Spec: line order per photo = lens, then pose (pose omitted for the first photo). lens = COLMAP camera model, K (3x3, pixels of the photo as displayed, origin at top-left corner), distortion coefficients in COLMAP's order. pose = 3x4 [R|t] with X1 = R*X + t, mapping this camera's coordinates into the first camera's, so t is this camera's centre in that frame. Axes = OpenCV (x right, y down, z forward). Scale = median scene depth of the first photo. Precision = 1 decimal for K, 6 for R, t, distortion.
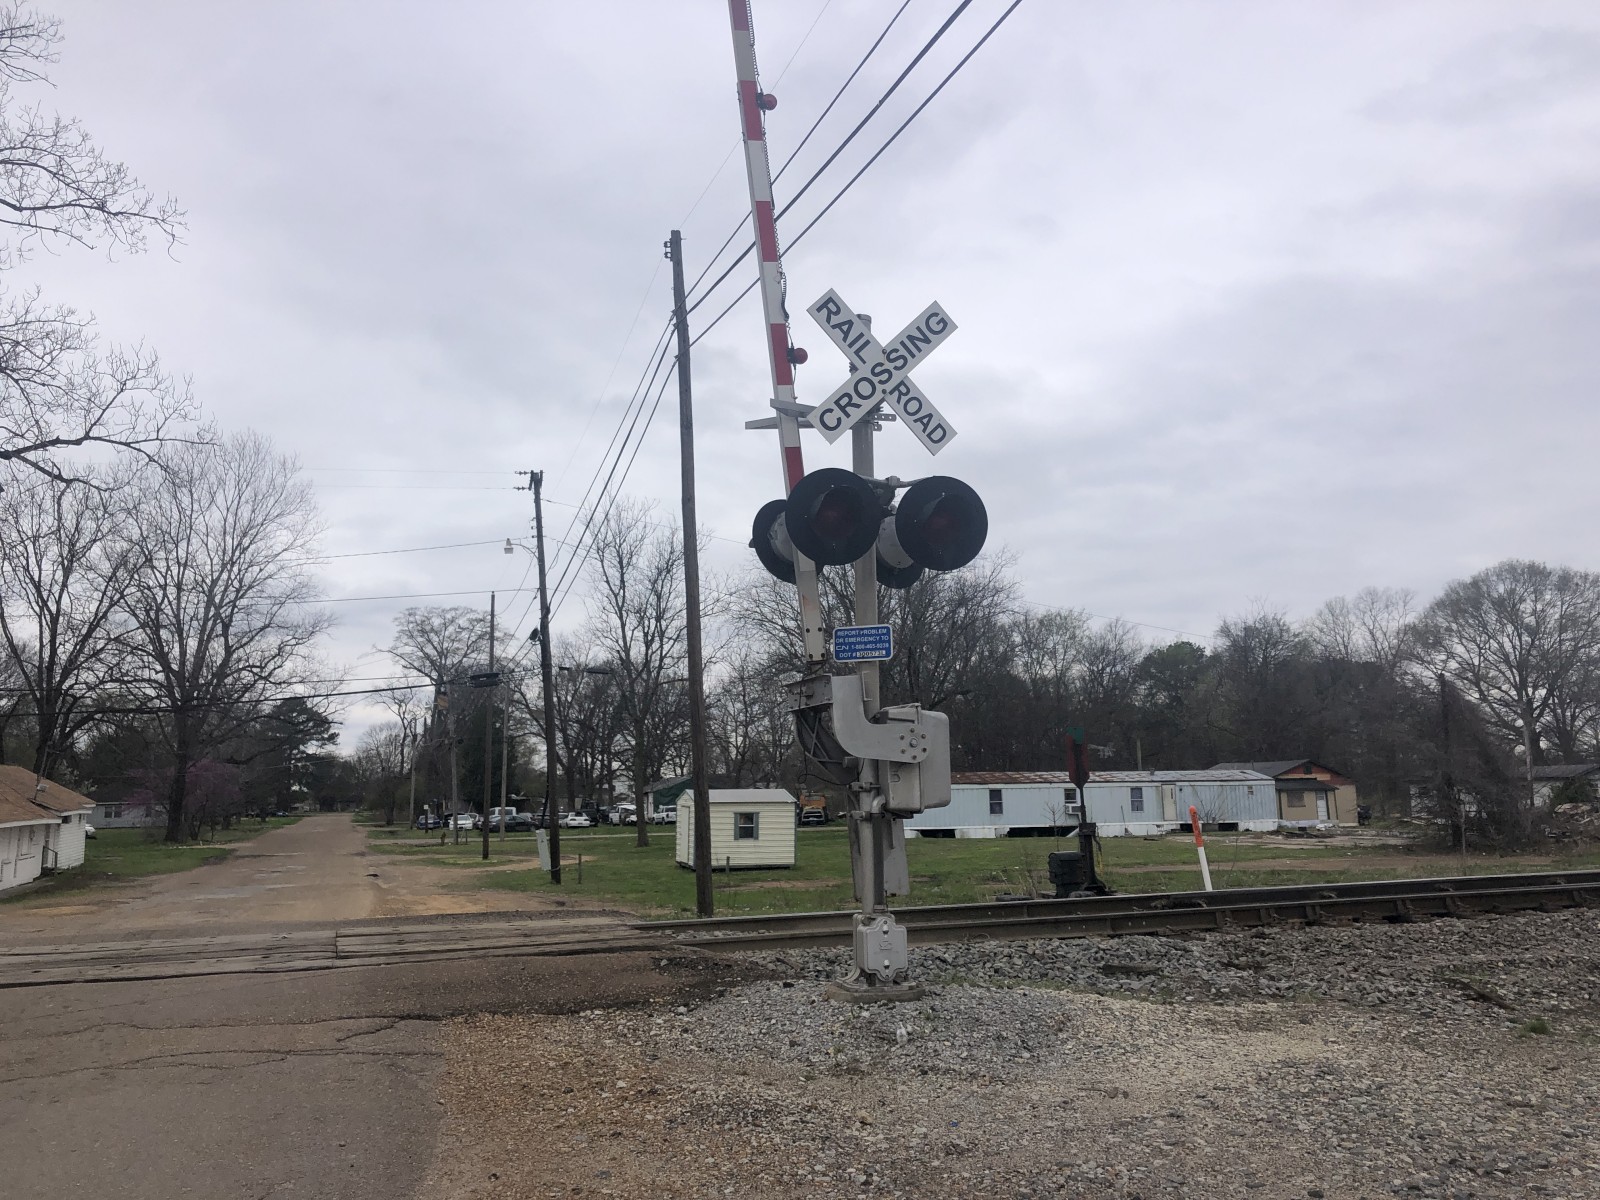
lens RADIAL K [[1318.2, 0, 806.5], [0, 1318.2, 590.4], [0, 0, 1]] dist [0.063044, -0.062778]
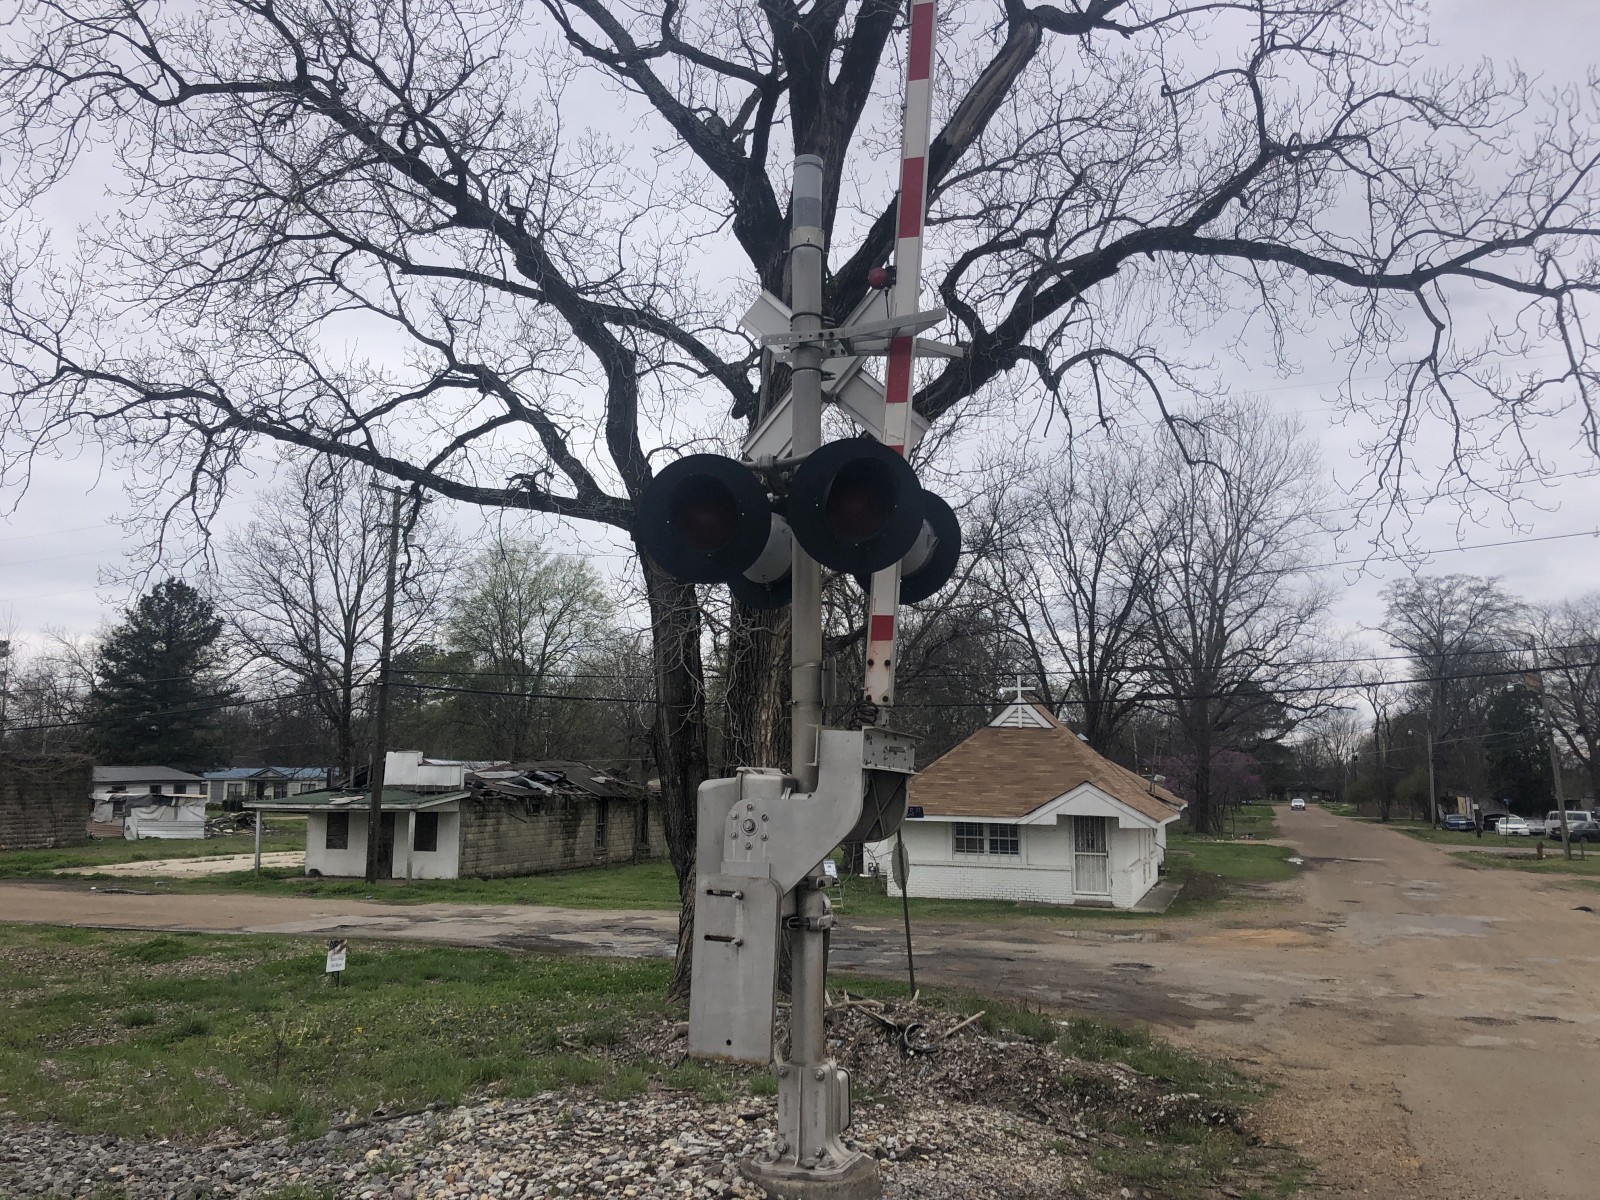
lens RADIAL K [[1318.2, 0, 841.1], [0, 1318.2, 549.7], [0, 0, 1]] dist [0.063044, -0.062778]
pose [[0.807273, -0.079260, -0.584832, -0.332586], [0.067288, 0.996840, -0.042217, 0.025723], [0.586330, -0.005272, 0.810055, 0.233209]]
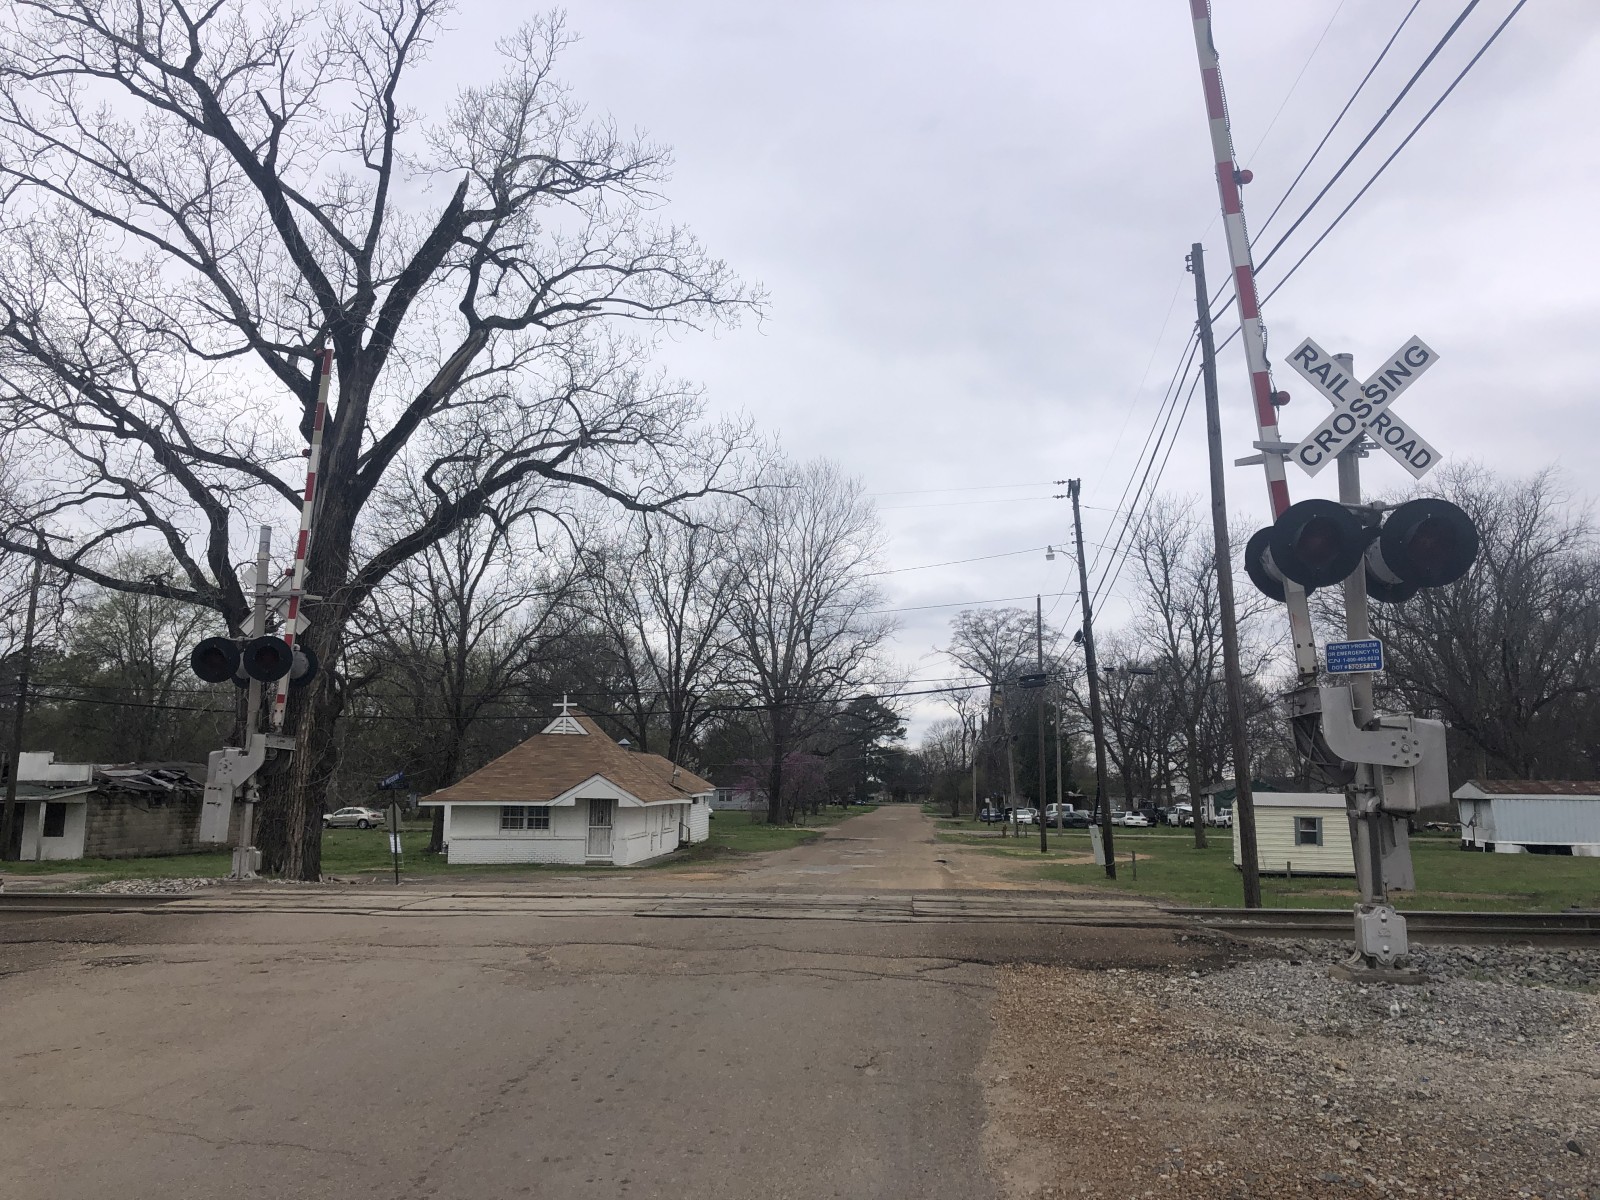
lens RADIAL K [[1318.2, 0, 805.9], [0, 1318.2, 548.4], [0, 0, 1]] dist [0.063044, -0.062778]
pose [[0.916318, -0.049344, -0.397399, 0.022624], [0.037701, 0.998602, -0.037063, -0.008359], [0.398672, 0.018979, 0.916897, -0.064369]]
